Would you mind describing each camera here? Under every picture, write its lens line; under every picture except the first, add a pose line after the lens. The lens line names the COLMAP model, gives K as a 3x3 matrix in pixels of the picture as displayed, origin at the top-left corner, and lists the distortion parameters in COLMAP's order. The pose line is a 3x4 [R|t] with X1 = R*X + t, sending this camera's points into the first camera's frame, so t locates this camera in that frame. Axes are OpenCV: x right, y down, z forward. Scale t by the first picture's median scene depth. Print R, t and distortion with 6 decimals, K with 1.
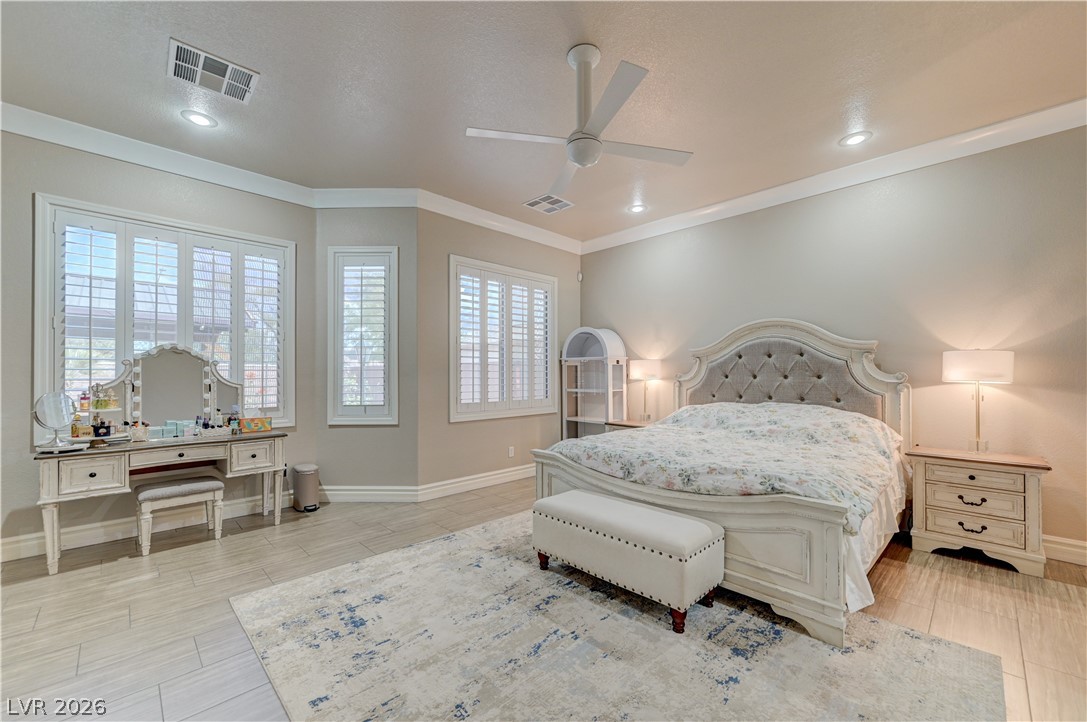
lens RADIAL K [[428.7, 0, 555.1], [0, 428.7, 380.2], [0, 0, 1]] dist [0.003268, 0.001678]
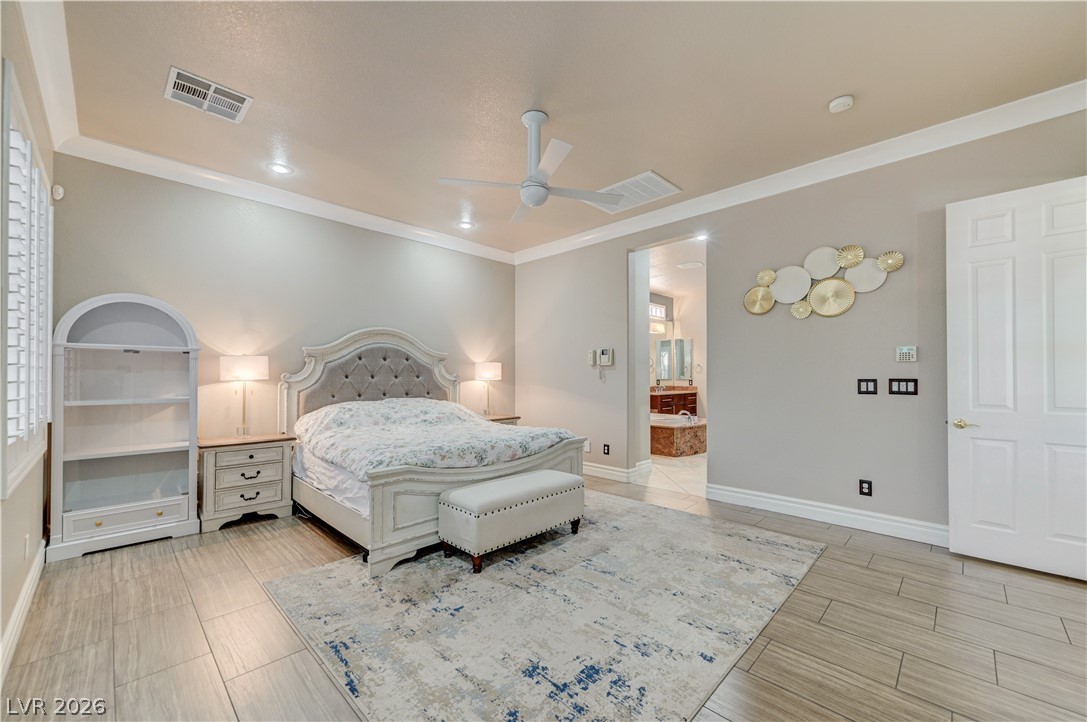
lens RADIAL K [[428.7, 0, 522.7], [0, 428.7, 368.0], [0, 0, 1]] dist [0.003268, 0.001678]
pose [[0.029921, 0.012123, 0.999479, -0.982767], [0.007199, 0.999898, -0.012343, -0.020857], [-0.999526, 0.007565, 0.029831, 0.822138]]
